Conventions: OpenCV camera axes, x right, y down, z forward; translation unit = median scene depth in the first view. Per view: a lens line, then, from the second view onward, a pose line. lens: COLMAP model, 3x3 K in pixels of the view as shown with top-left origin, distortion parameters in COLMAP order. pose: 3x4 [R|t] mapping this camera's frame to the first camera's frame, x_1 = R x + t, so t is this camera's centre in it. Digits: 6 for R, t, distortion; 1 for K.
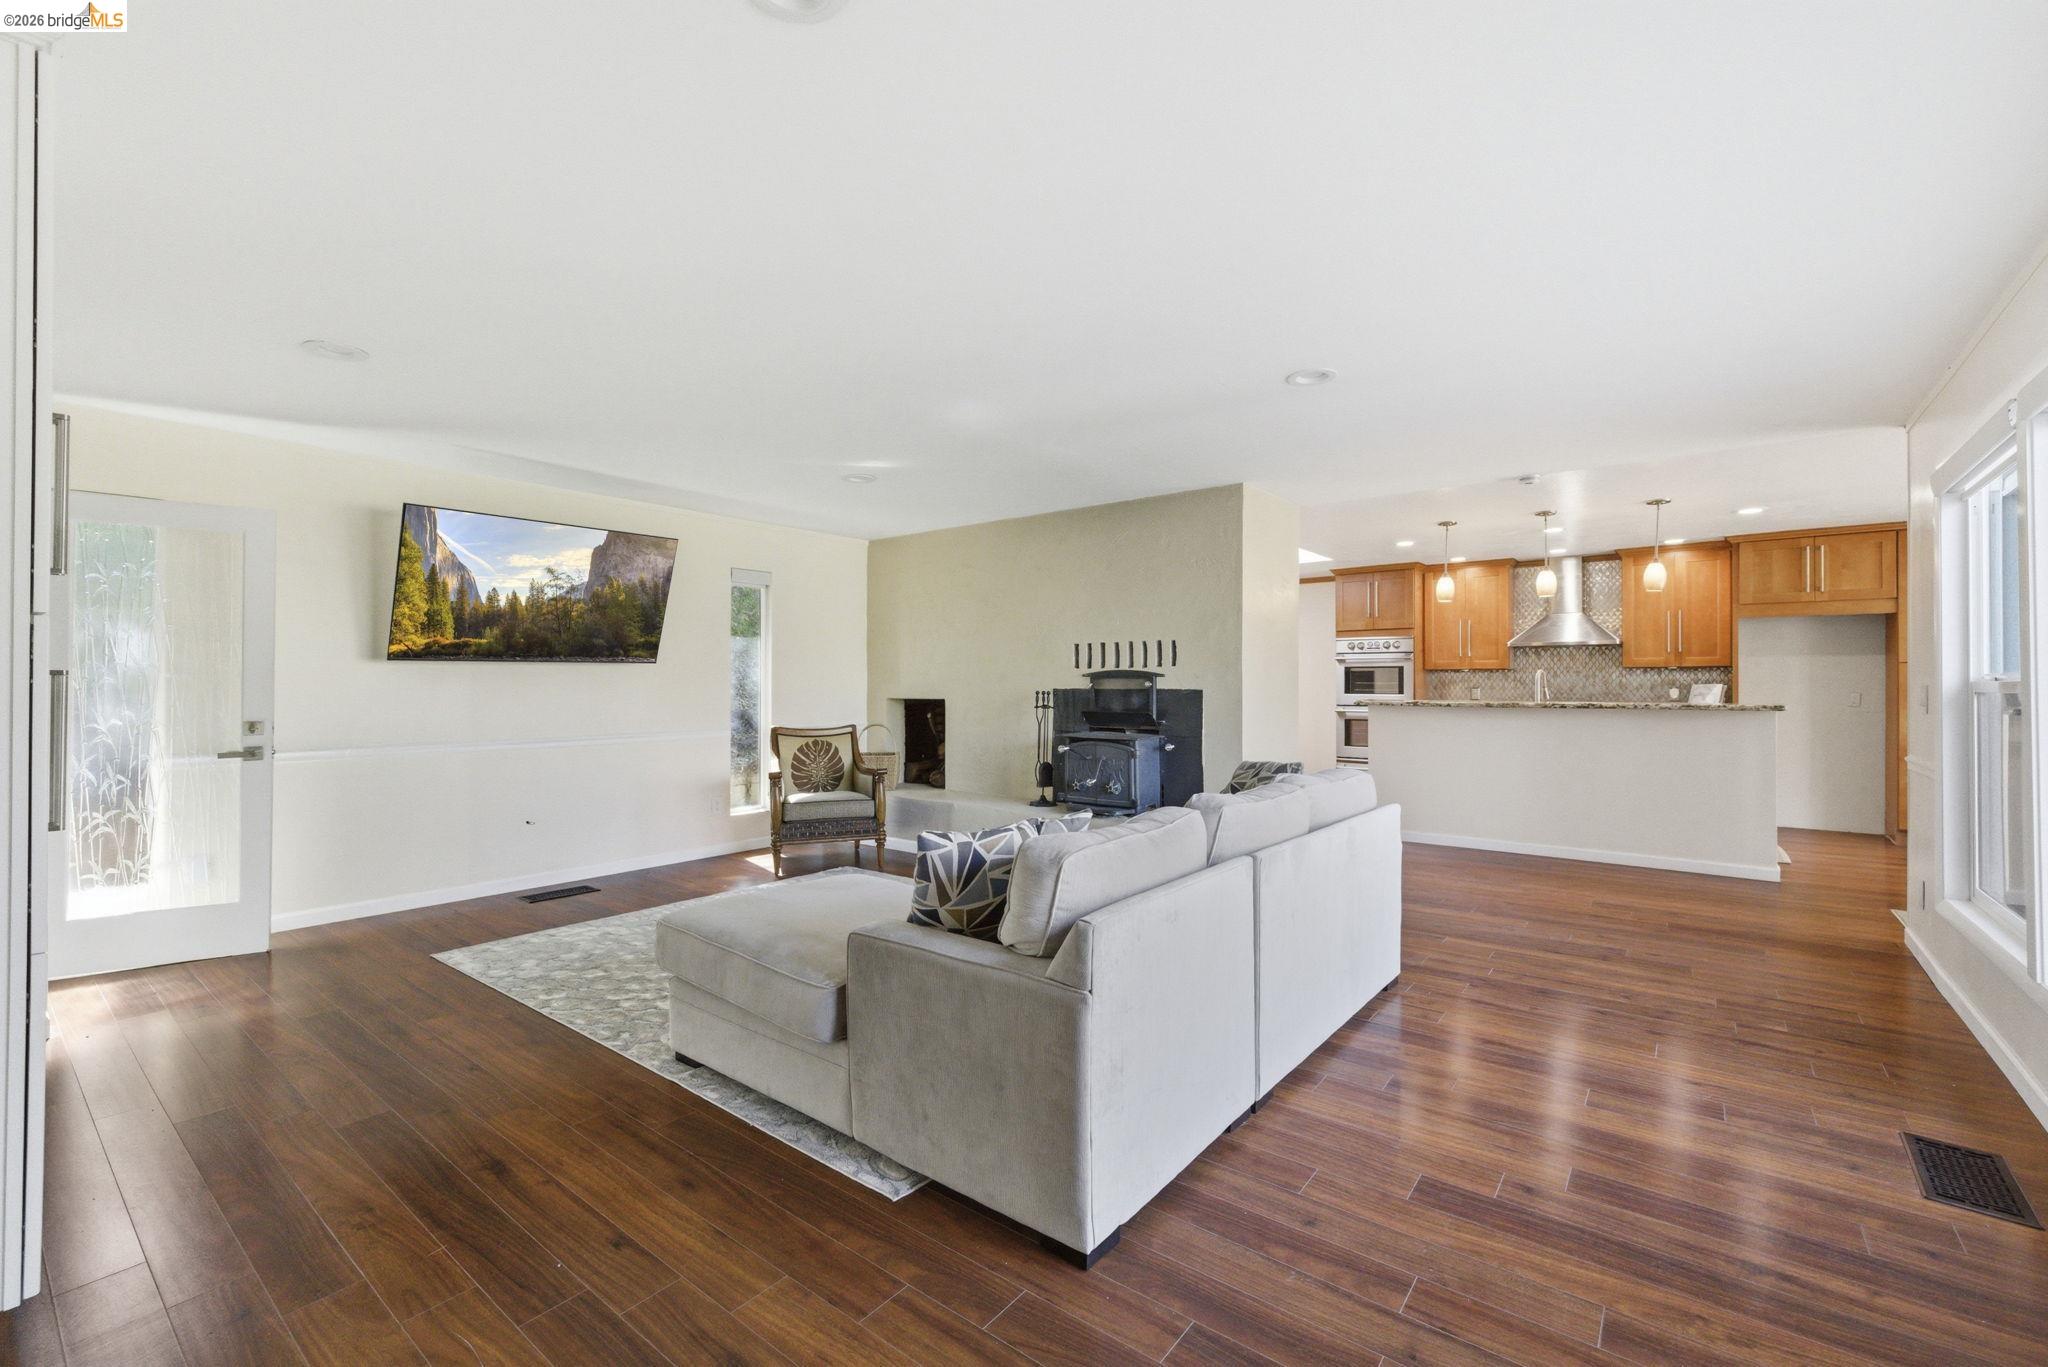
lens RADIAL K [[858.3, 0, 1030.5], [0, 858.3, 677.0], [0, 0, 1]] dist [0.009010, -0.000785]
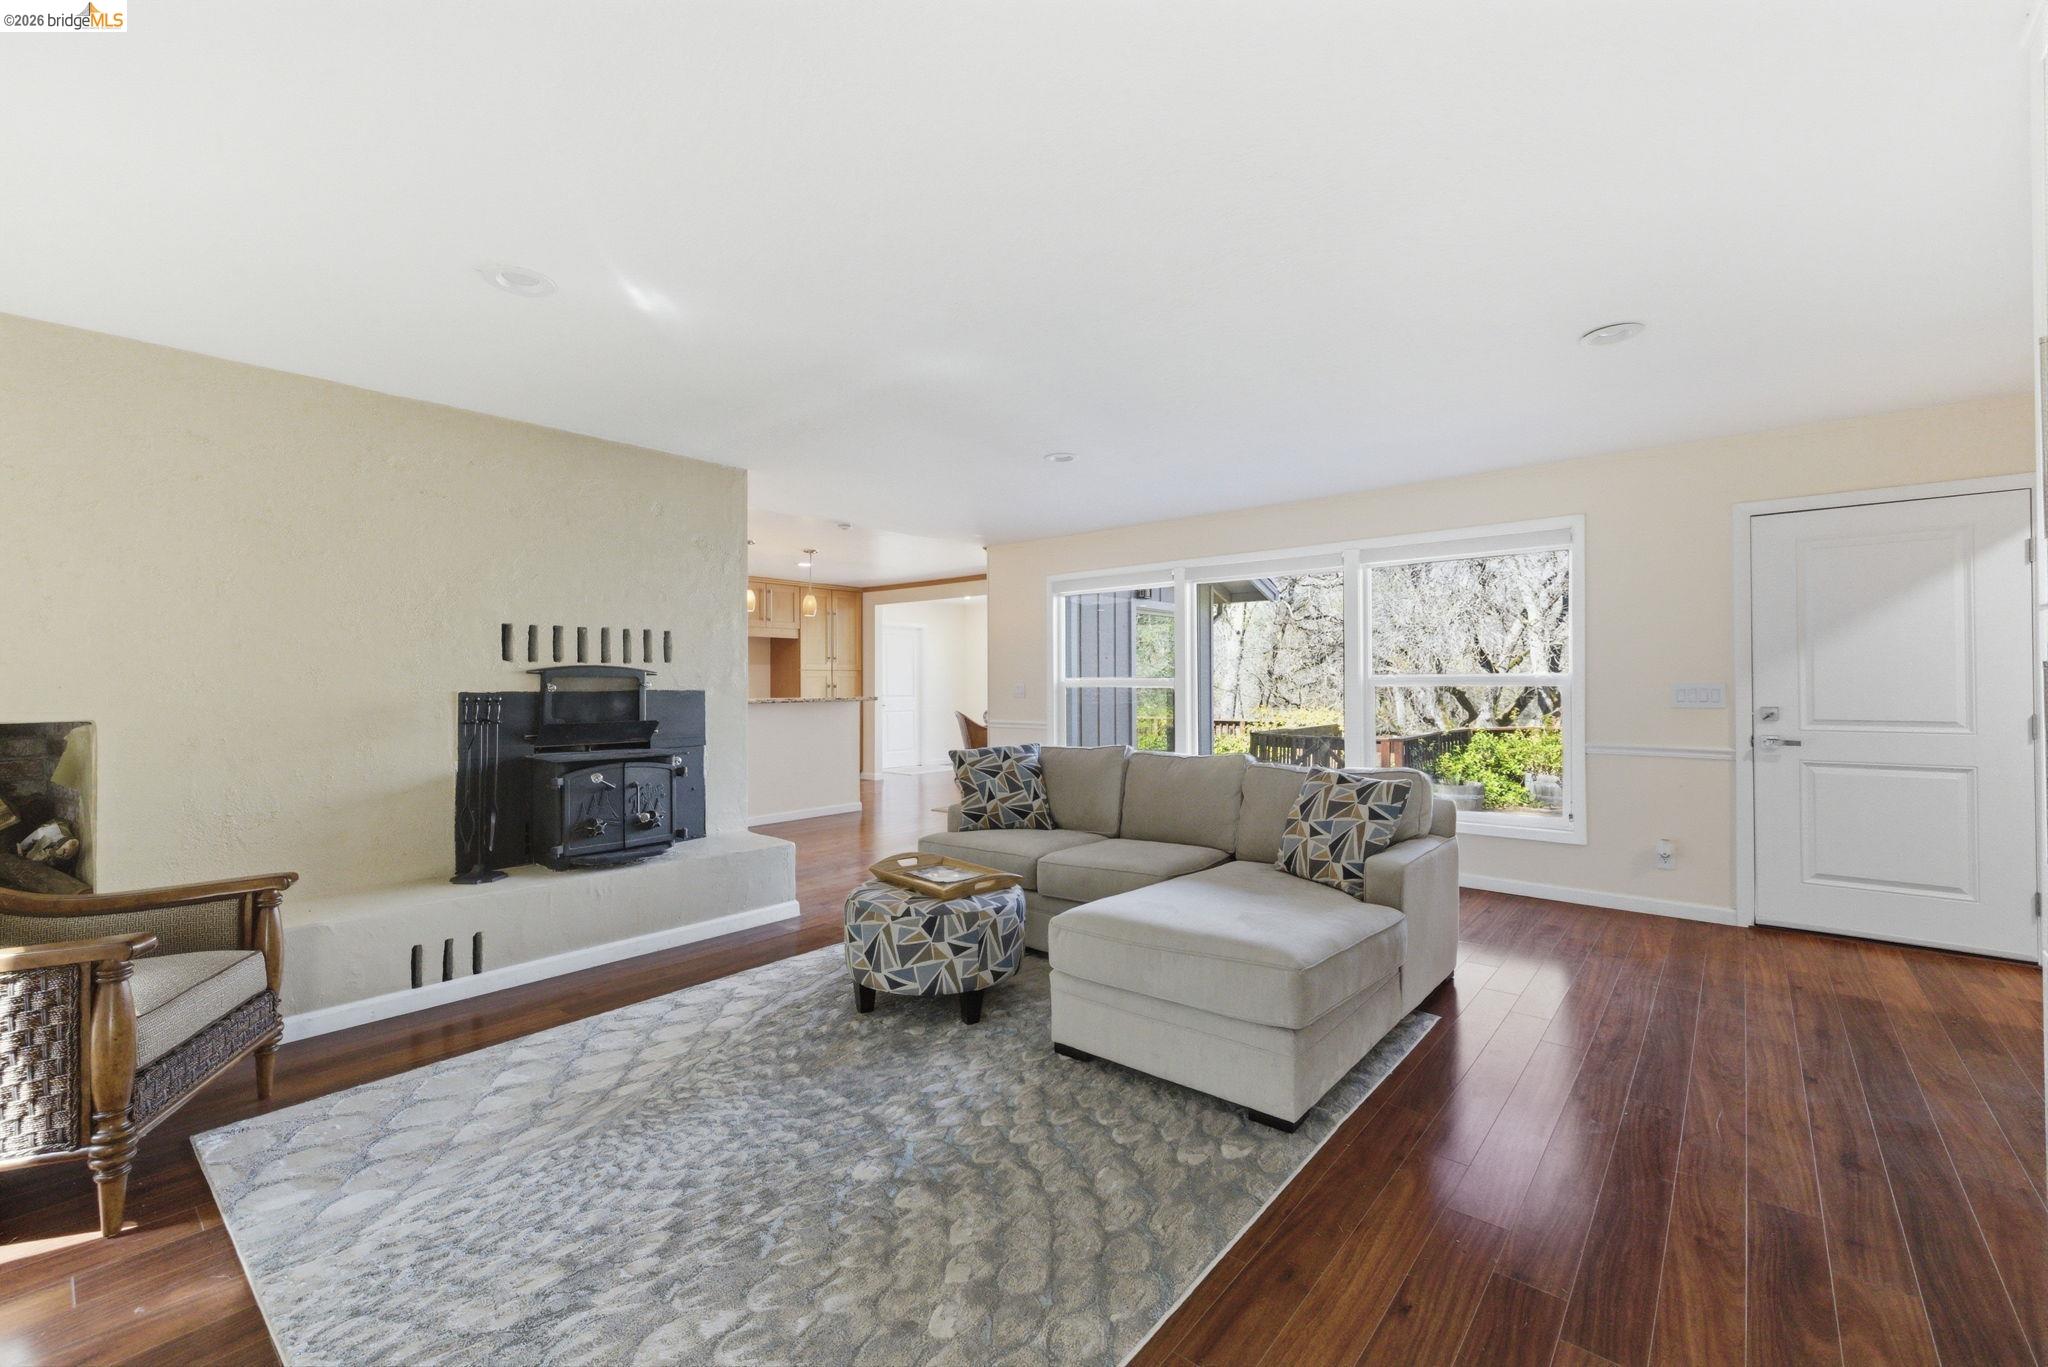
lens RADIAL K [[858.3, 0, 1030.5], [0, 858.3, 677.0], [0, 0, 1]] dist [0.009010, -0.000785]
pose [[0.031502, 0.007228, 0.999478, -0.621519], [-0.000471, 0.999974, -0.007217, 0.006864], [-0.999504, -0.000244, 0.031505, 0.610407]]
